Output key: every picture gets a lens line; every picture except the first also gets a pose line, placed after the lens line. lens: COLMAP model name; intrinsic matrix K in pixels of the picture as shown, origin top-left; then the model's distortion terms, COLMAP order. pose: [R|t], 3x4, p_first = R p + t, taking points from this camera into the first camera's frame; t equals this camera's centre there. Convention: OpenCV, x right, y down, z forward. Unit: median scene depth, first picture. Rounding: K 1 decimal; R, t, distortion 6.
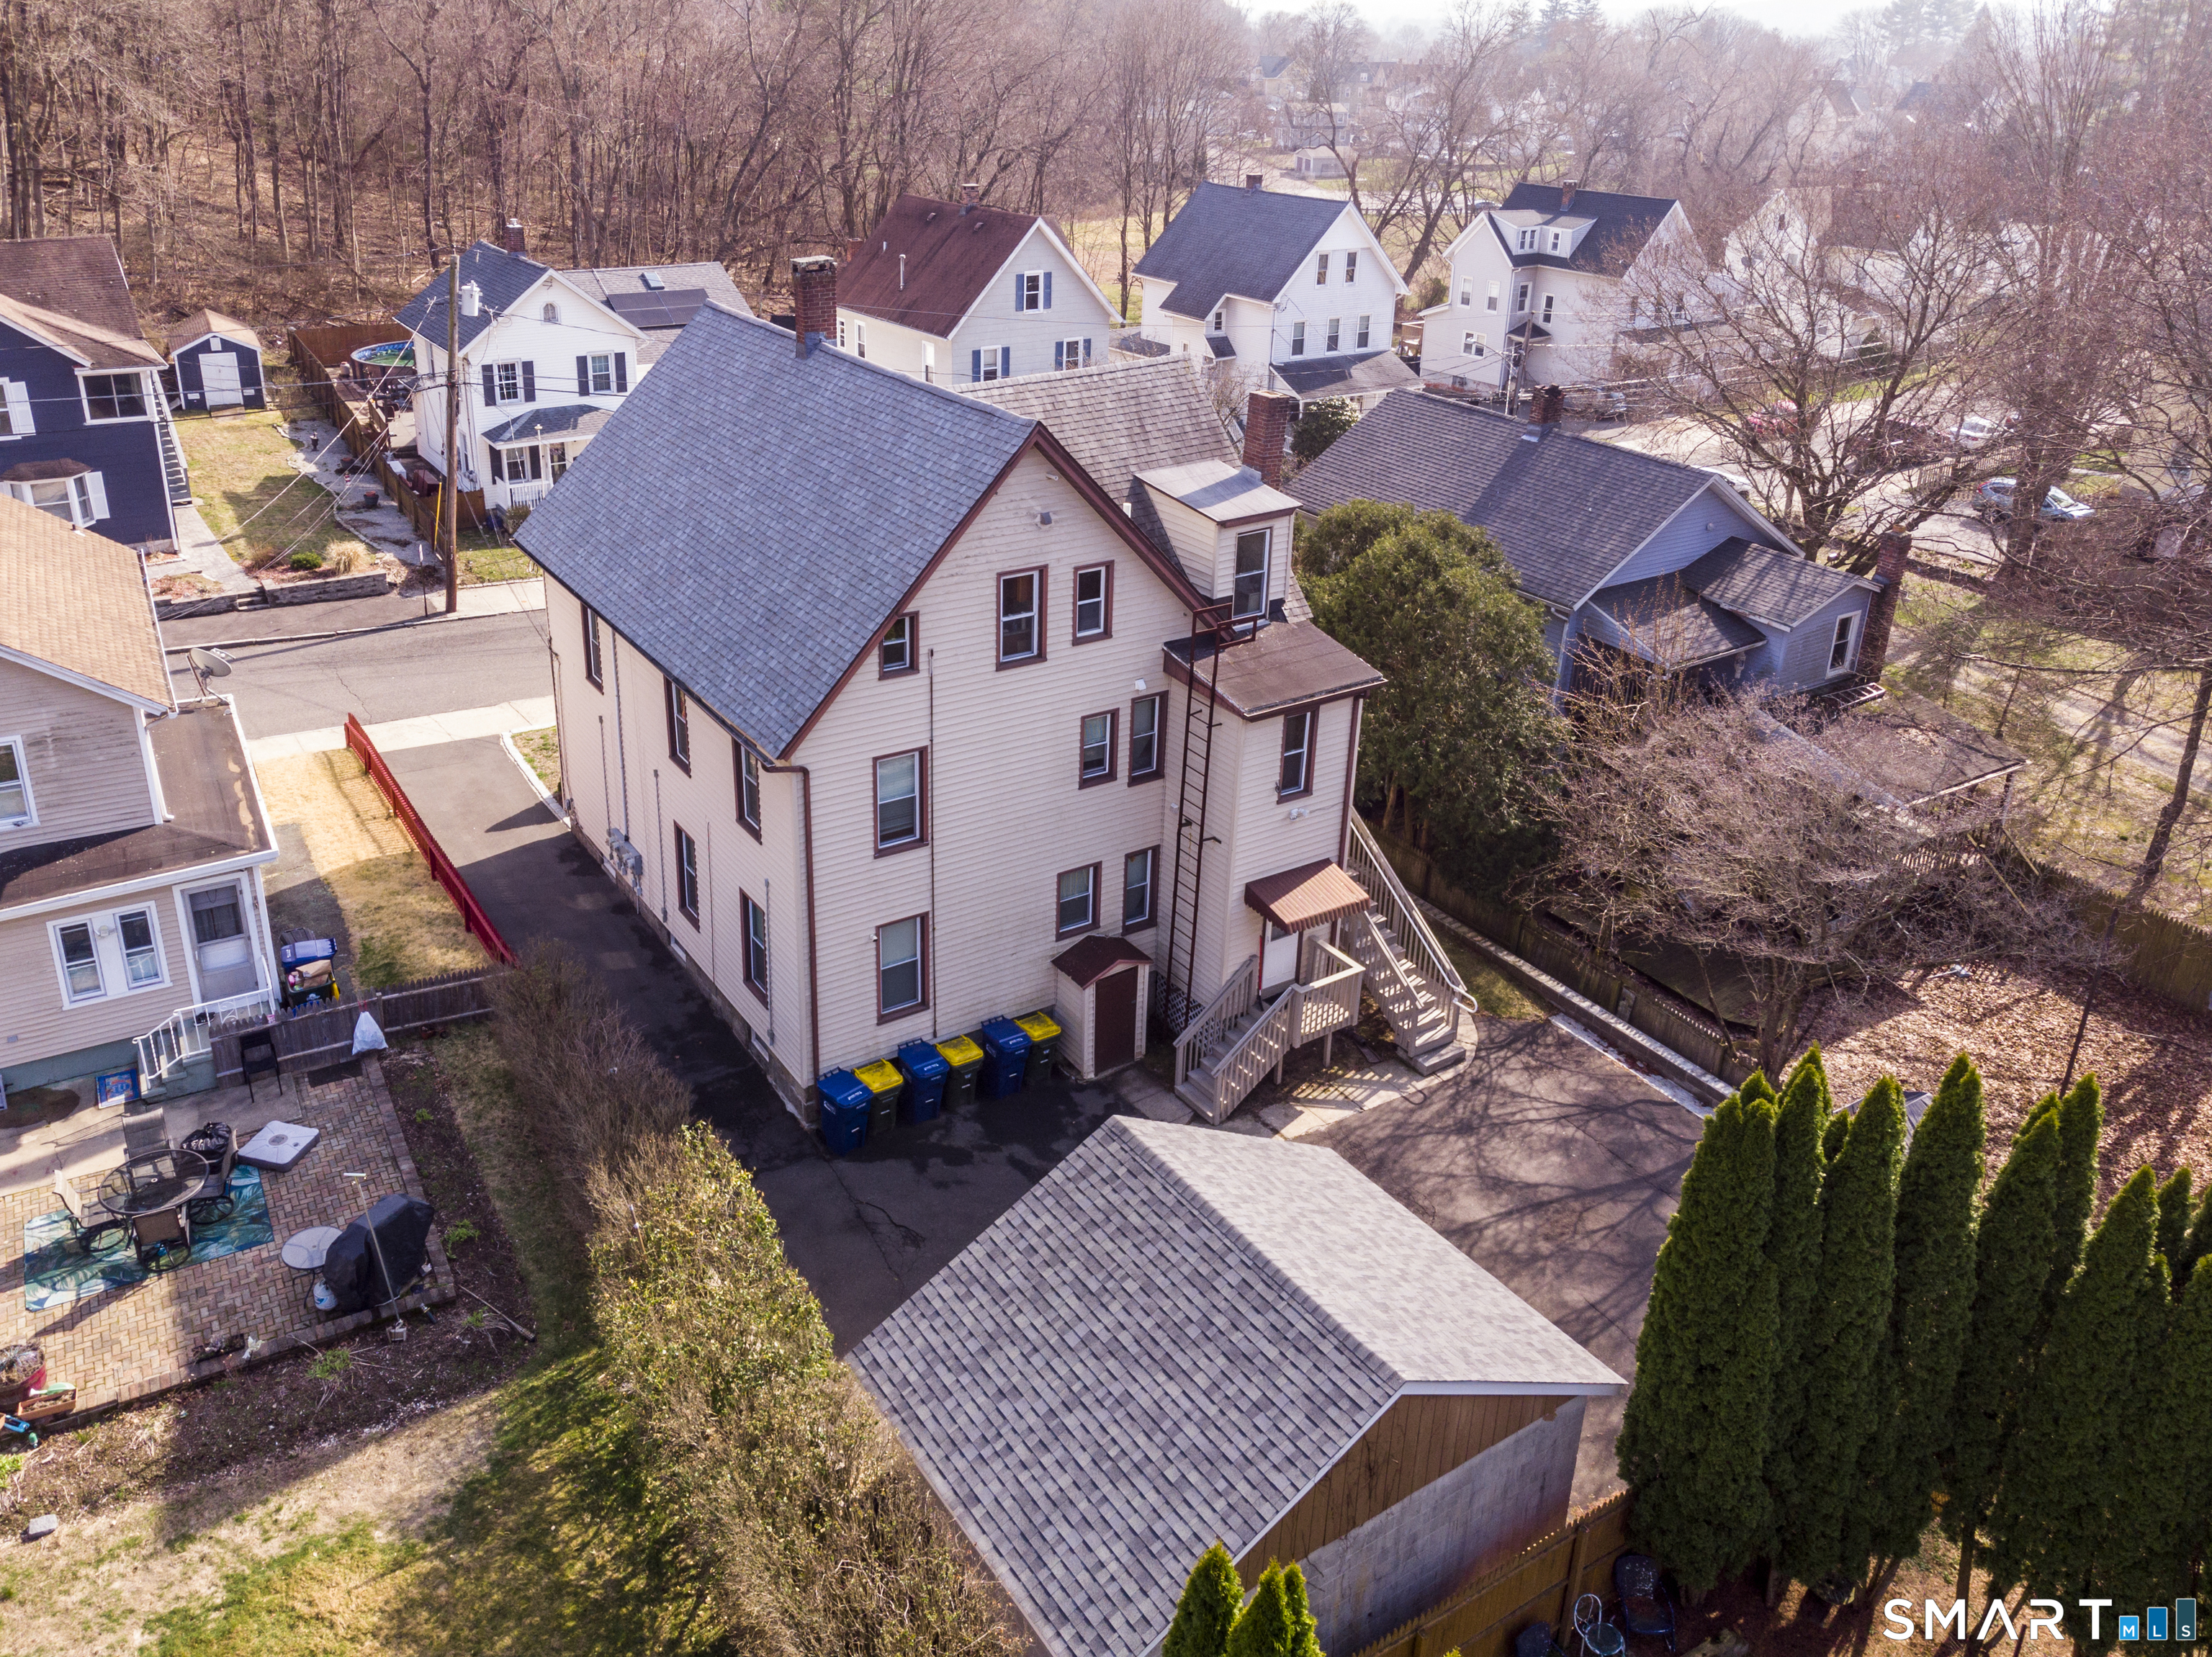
lens RADIAL K [[1704.5, 0, 1035.2], [0, 1704.5, 653.0], [0, 0, 1]] dist [-0.017007, 0.029872]
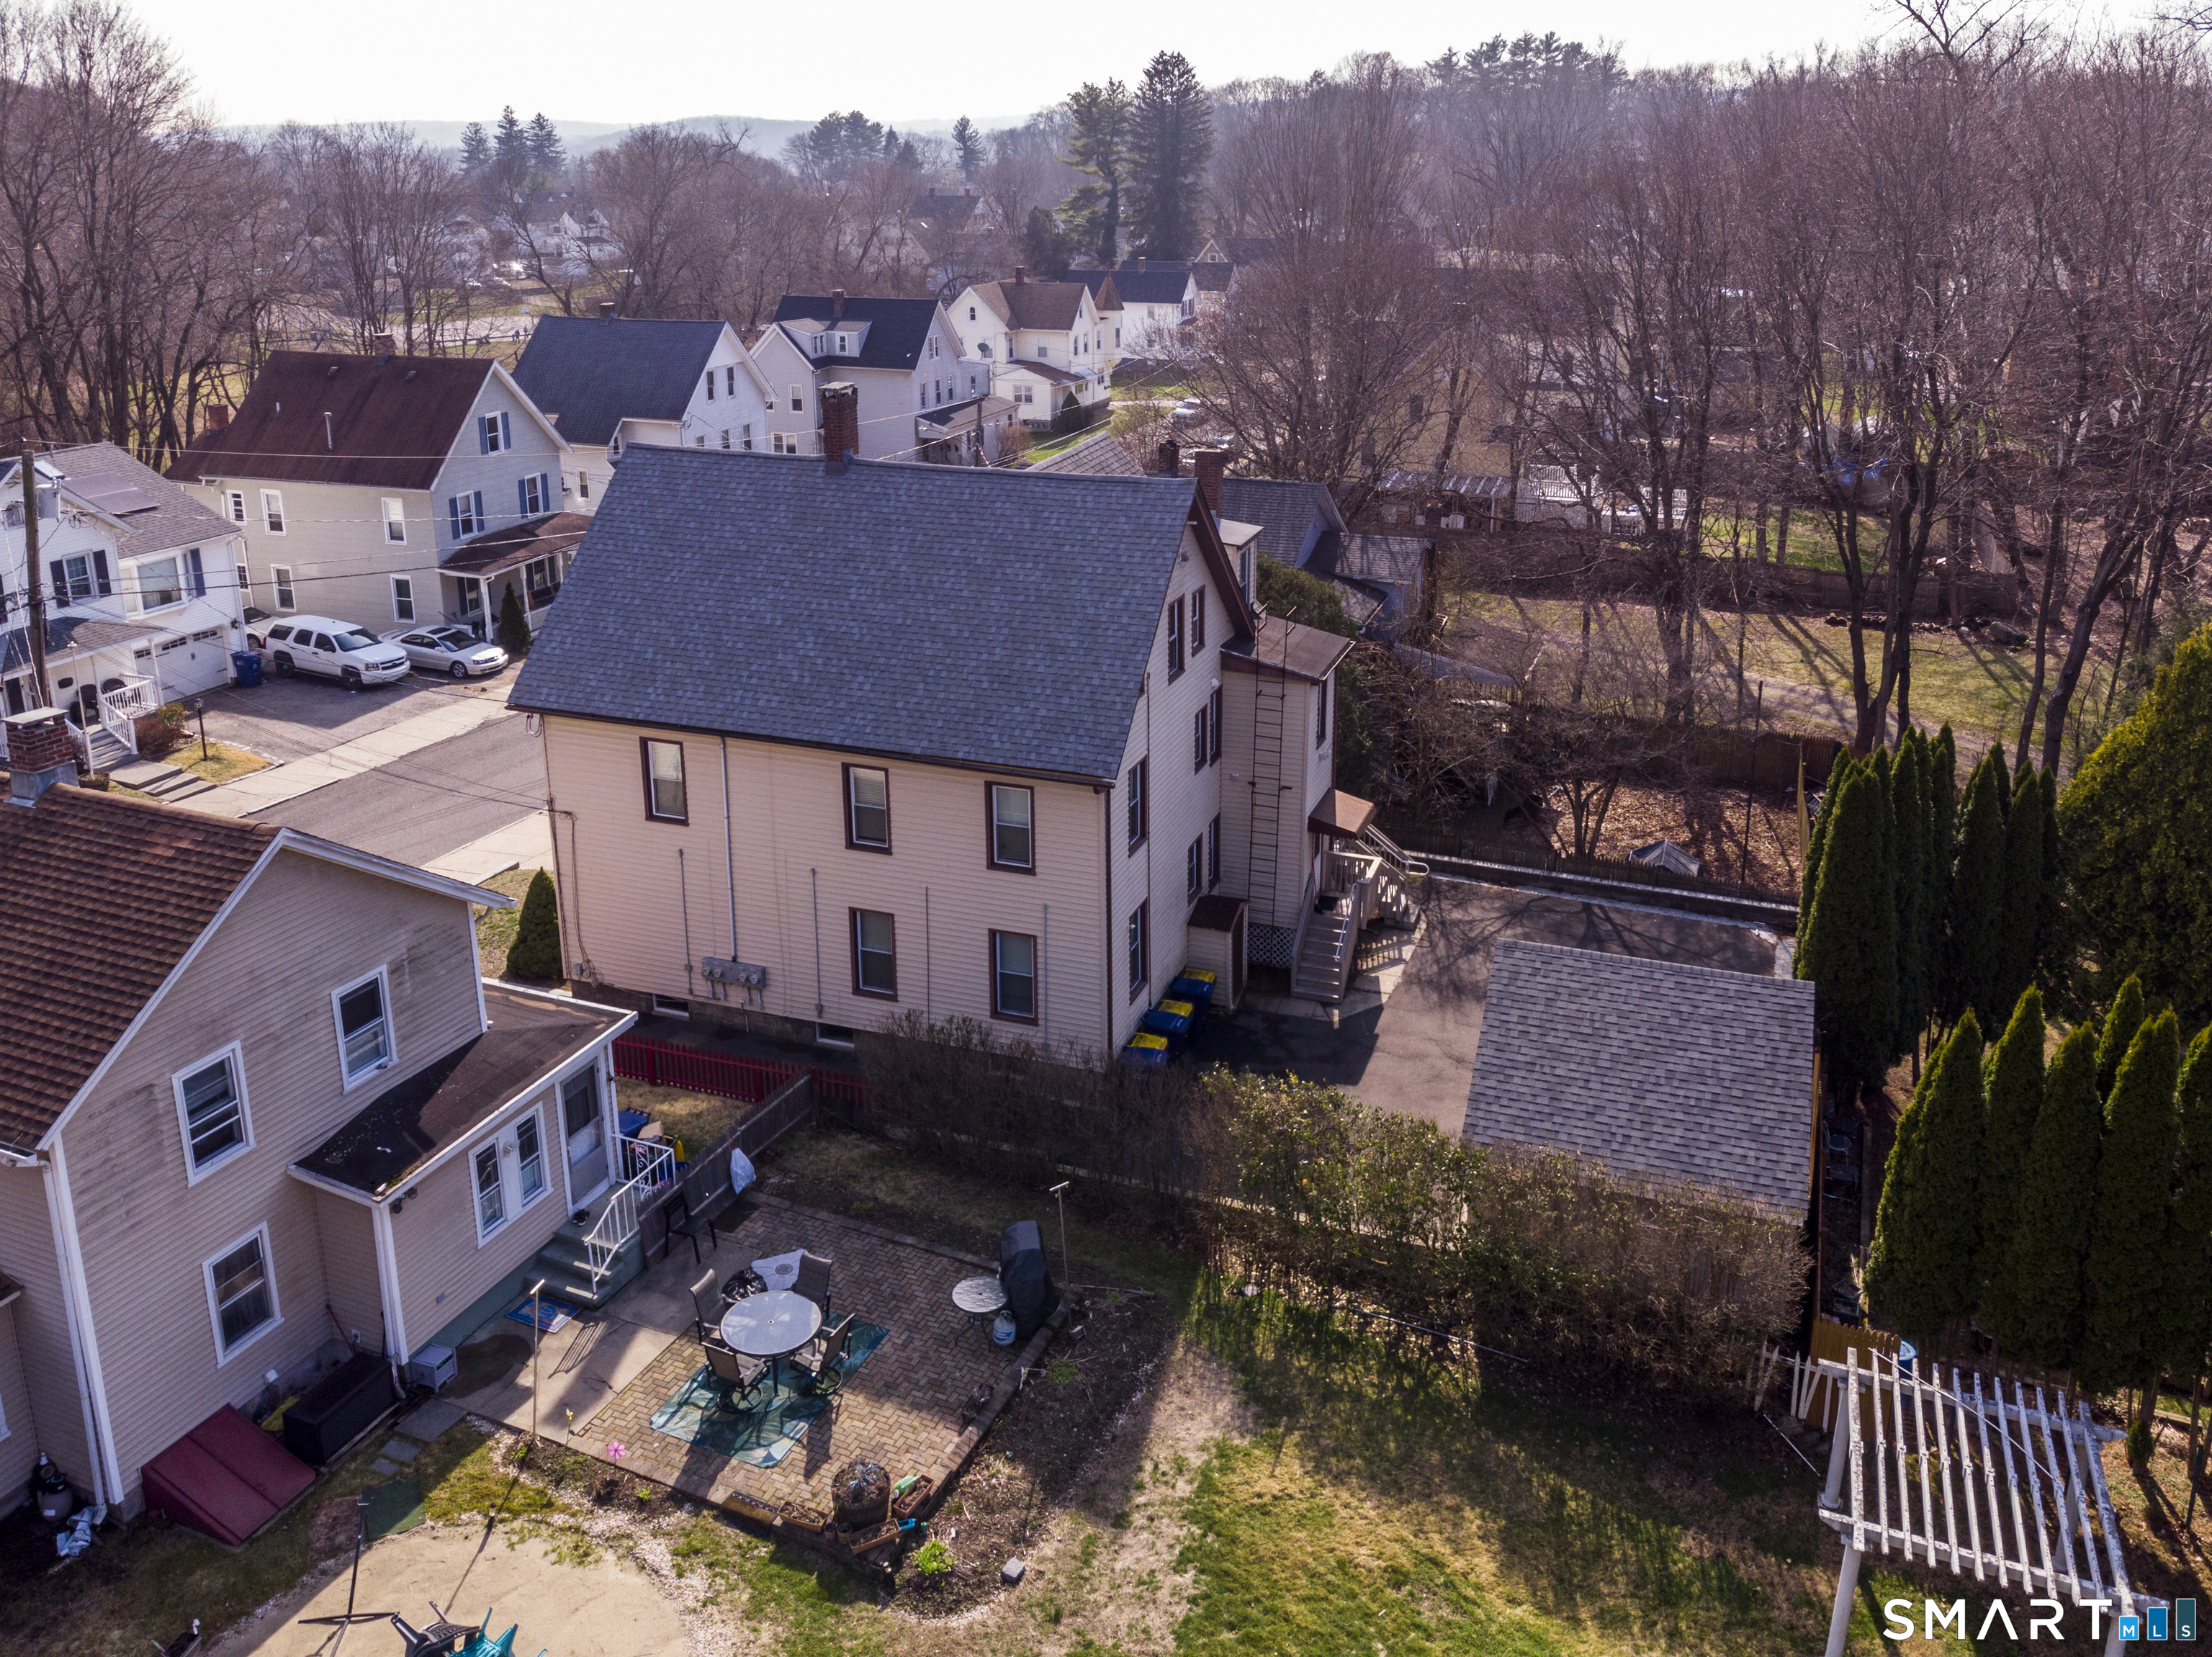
lens RADIAL K [[1713.4, 0, 1188.2], [0, 1713.4, 583.6], [0, 0, 1]] dist [0.003415, 0.001365]
pose [[0.779383, -0.170100, 0.603015, -0.716218], [0.232188, 0.972328, -0.025821, -0.023158], [-0.581937, 0.160137, 0.797312, -0.011092]]
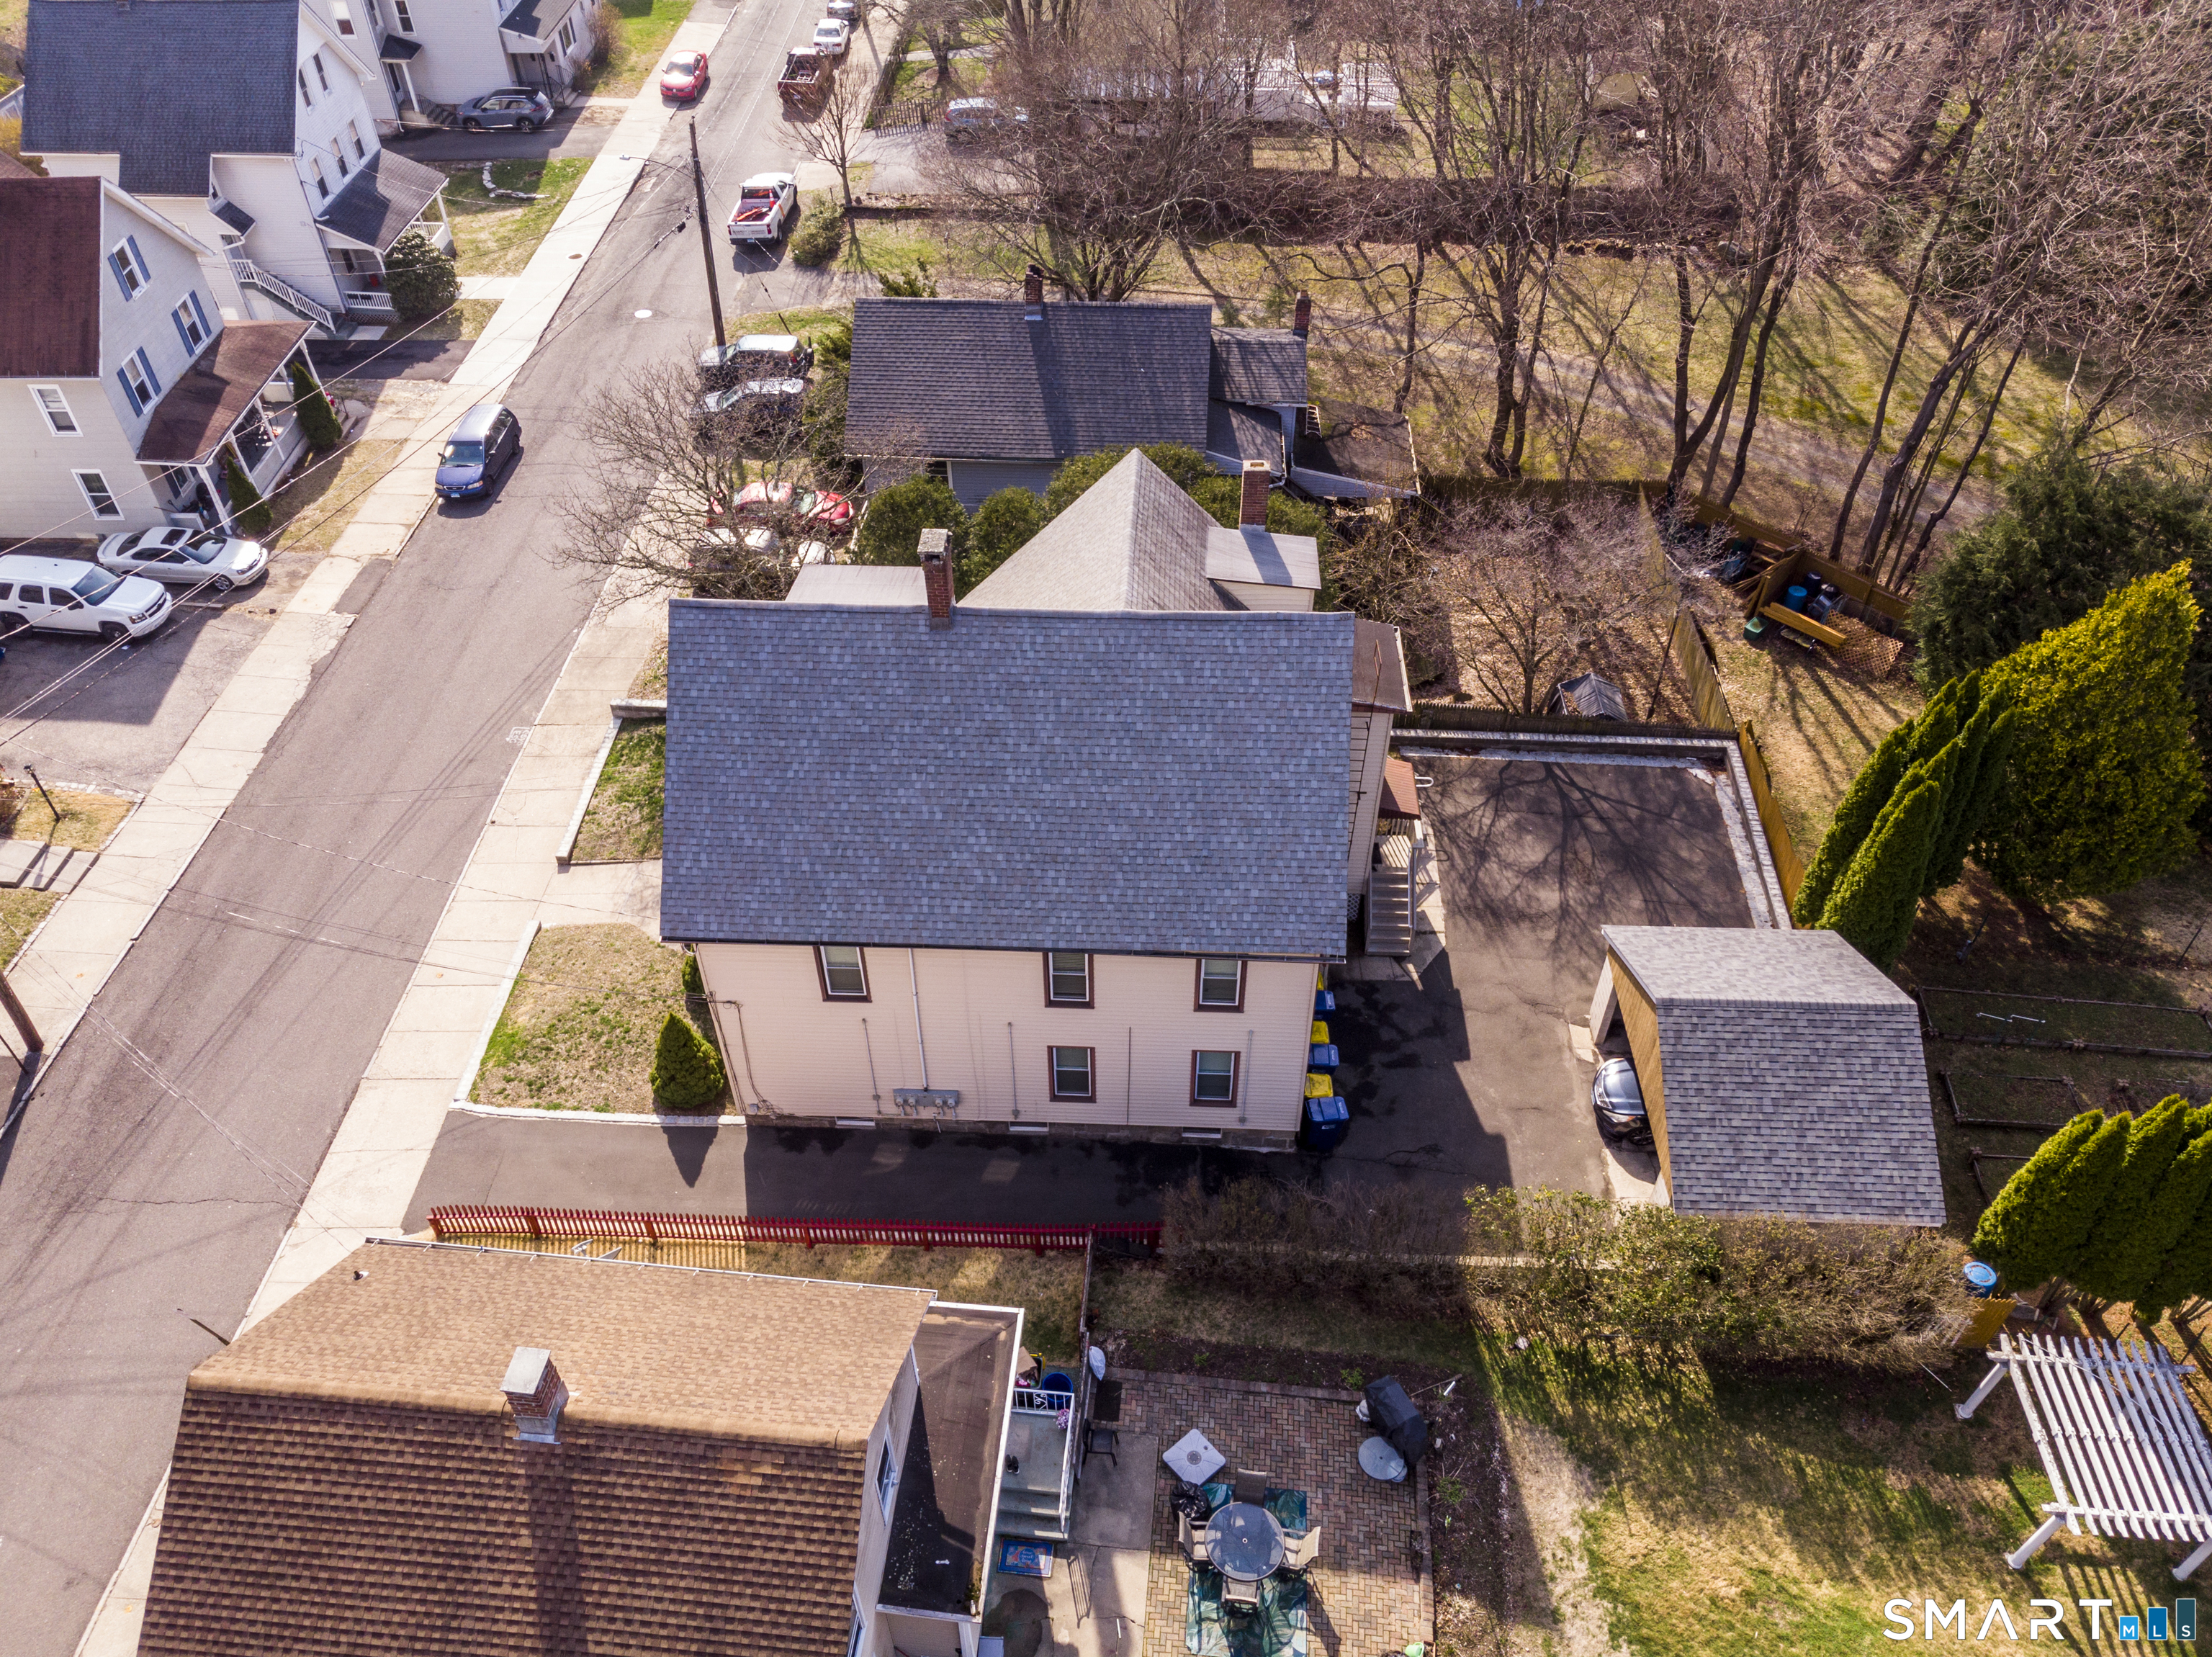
lens RADIAL K [[1651.1, 0, 1106.0], [0, 1651.1, 828.5], [0, 0, 1]] dist [-0.006571, 0.025020]
pose [[0.575523, -0.581557, 0.574947, -0.798260], [0.305071, 0.804981, 0.508859, -0.610631], [-0.758752, -0.117460, 0.640701, 0.313902]]
